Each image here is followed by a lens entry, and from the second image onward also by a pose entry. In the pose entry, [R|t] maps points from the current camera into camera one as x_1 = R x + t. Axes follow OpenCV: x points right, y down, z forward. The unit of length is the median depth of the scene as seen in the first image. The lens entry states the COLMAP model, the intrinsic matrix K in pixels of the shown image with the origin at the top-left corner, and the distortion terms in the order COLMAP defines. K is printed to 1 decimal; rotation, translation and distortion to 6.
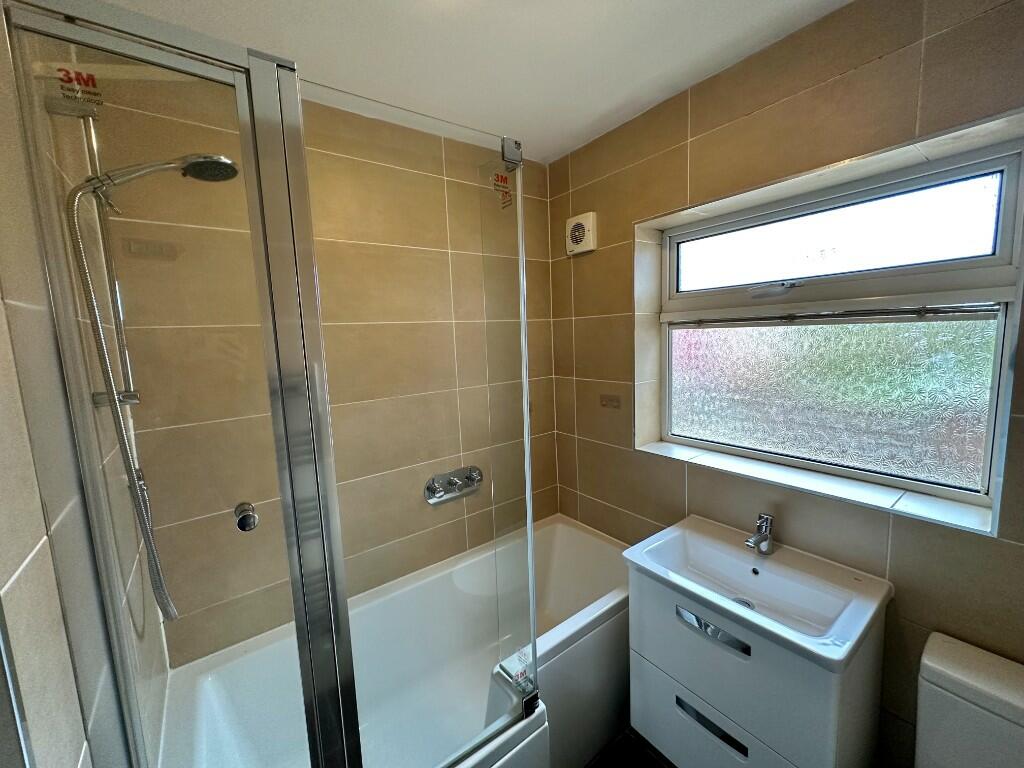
lens RADIAL K [[410.2, 0, 512.0], [0, 410.2, 384.0], [0, 0, 1]] dist [0.000020, 0.000029]
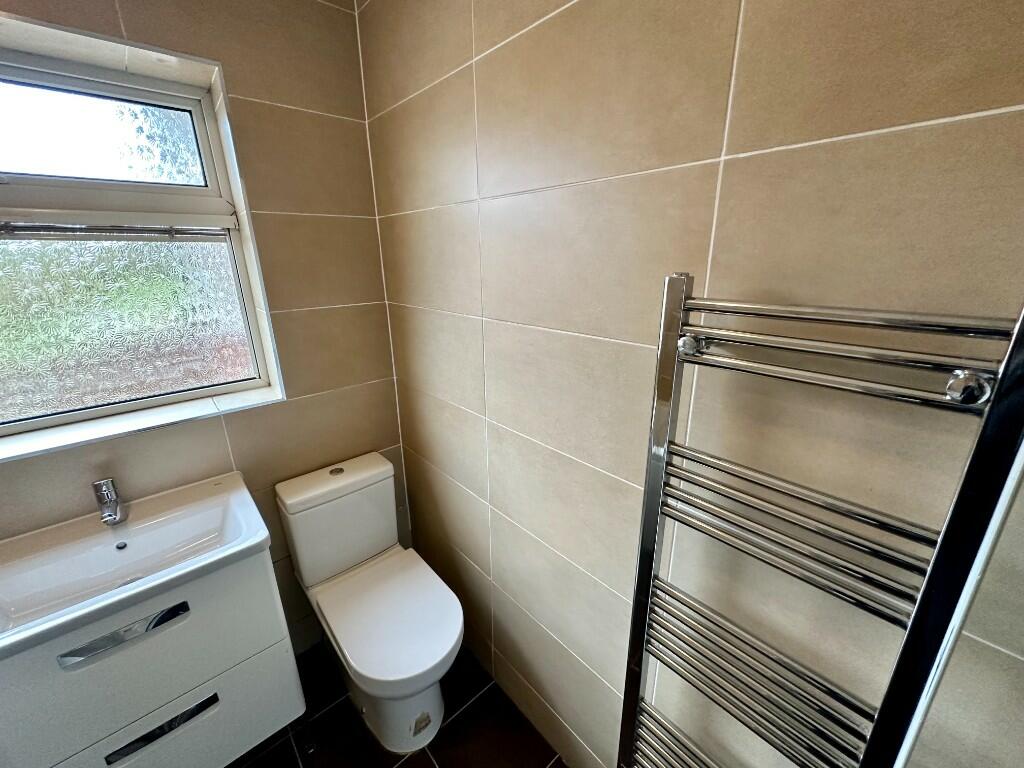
lens RADIAL K [[429.1, 0, 512.0], [0, 429.1, 384.0], [0, 0, 1]] dist [-0.001111, -0.000135]
pose [[-0.103109, -0.268836, 0.957651, -0.264407], [0.121907, 0.952109, 0.280405, -0.004499], [-0.987171, 0.145657, -0.065398, 0.258089]]
